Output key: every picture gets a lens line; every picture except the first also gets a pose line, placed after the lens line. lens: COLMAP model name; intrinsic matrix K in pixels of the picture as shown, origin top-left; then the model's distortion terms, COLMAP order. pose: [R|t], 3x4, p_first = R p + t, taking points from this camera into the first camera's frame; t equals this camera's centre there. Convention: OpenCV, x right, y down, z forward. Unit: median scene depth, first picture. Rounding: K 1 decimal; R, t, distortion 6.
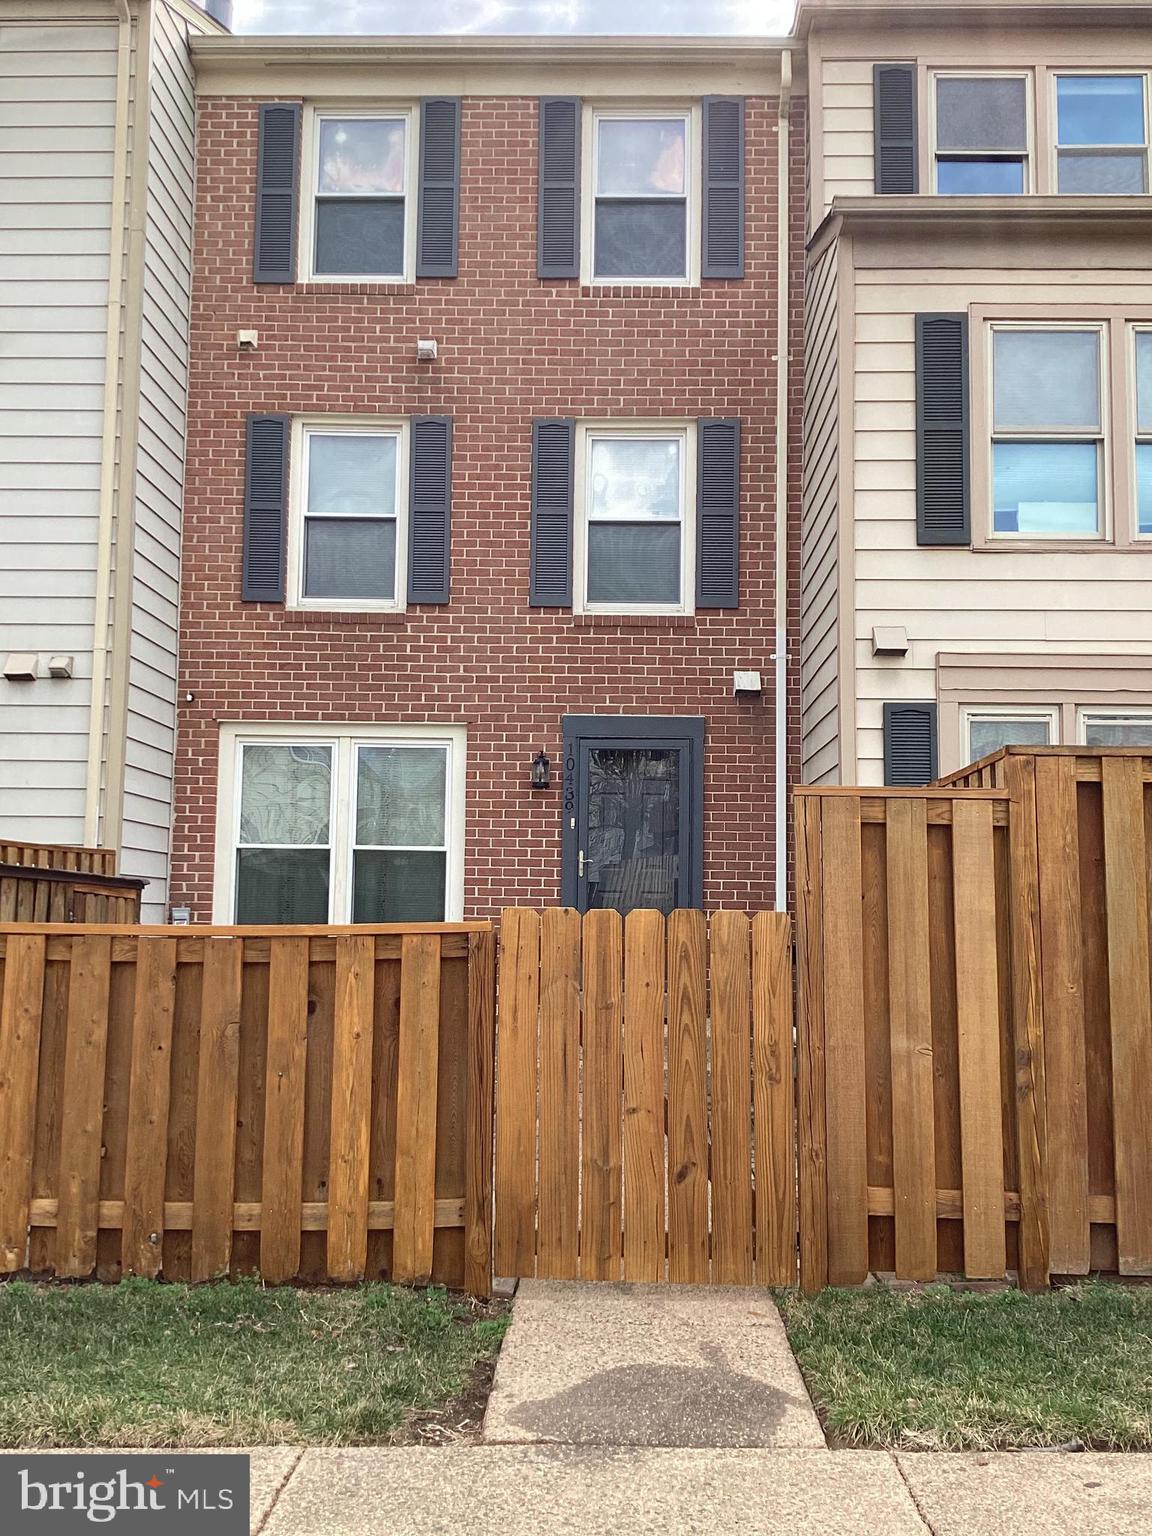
lens RADIAL K [[1400.9, 0, 592.8], [0, 1400.9, 766.7], [0, 0, 1]] dist [0.032853, 0.000000]
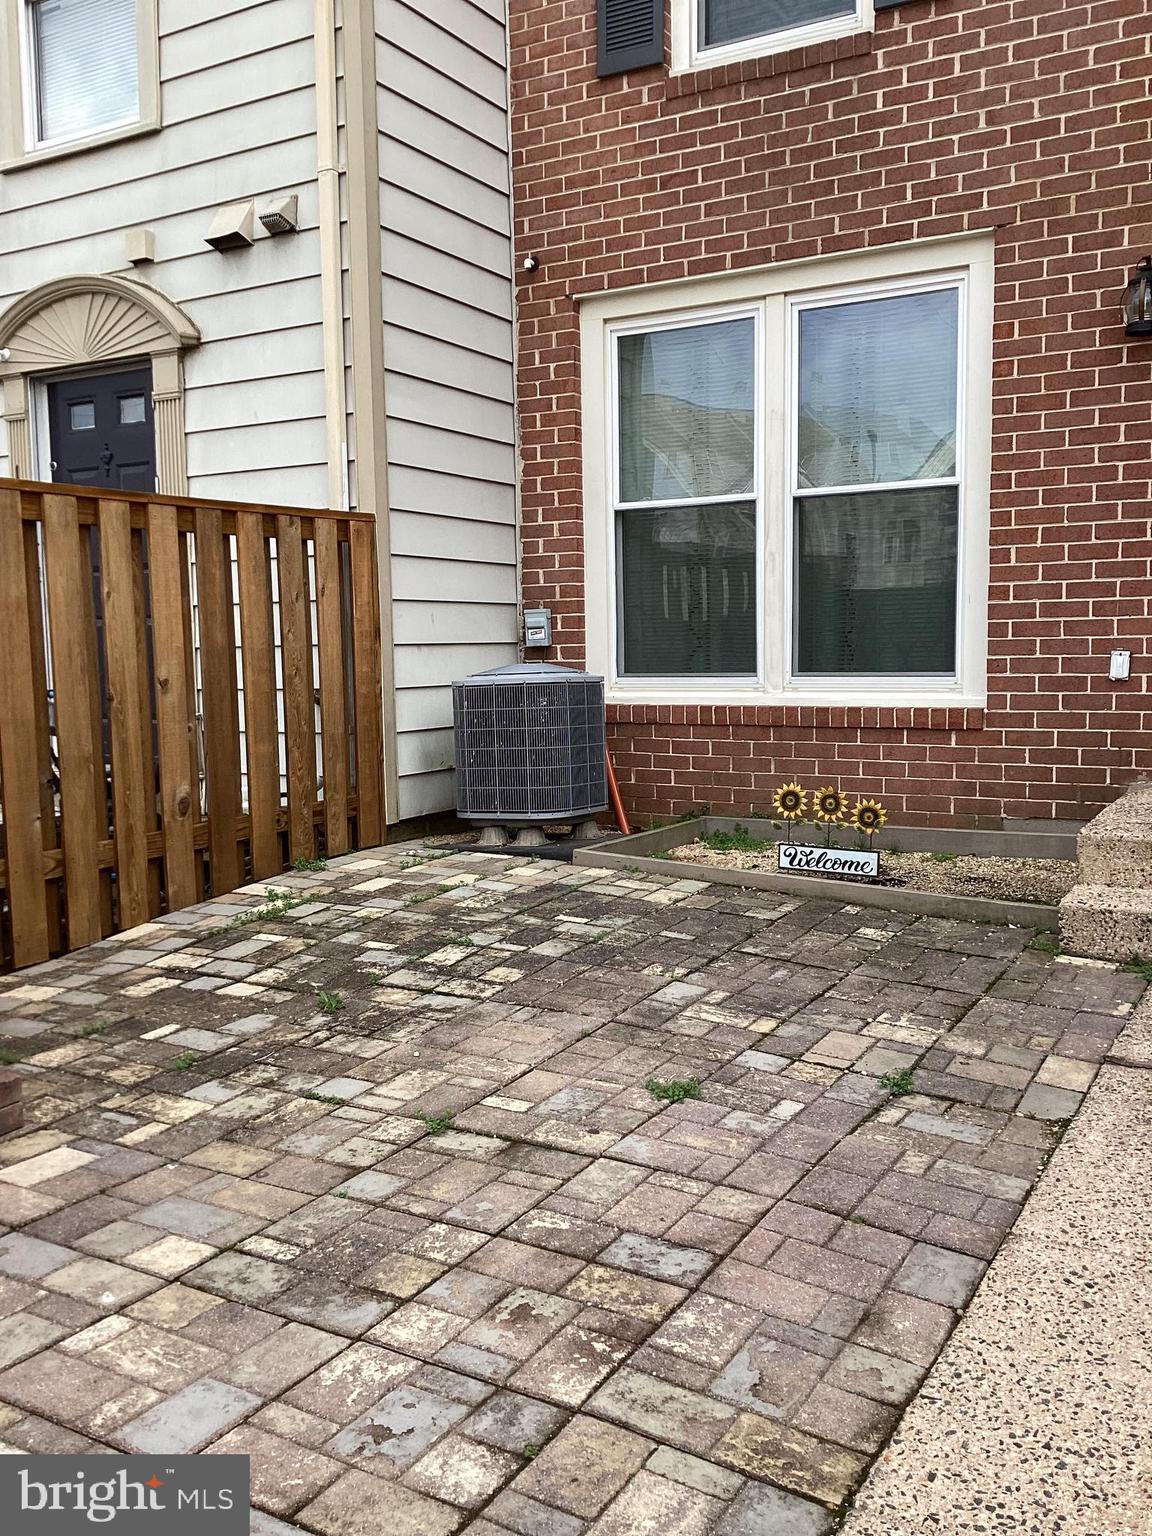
lens RADIAL K [[1400.9, 0, 572.3], [0, 1400.9, 785.8], [0, 0, 1]] dist [0.032853, 0.000000]
pose [[0.879328, 0.016510, -0.475930, 0.024739], [0.082964, 0.978804, 0.187240, 0.059865], [0.468933, -0.204130, 0.859321, 0.436029]]
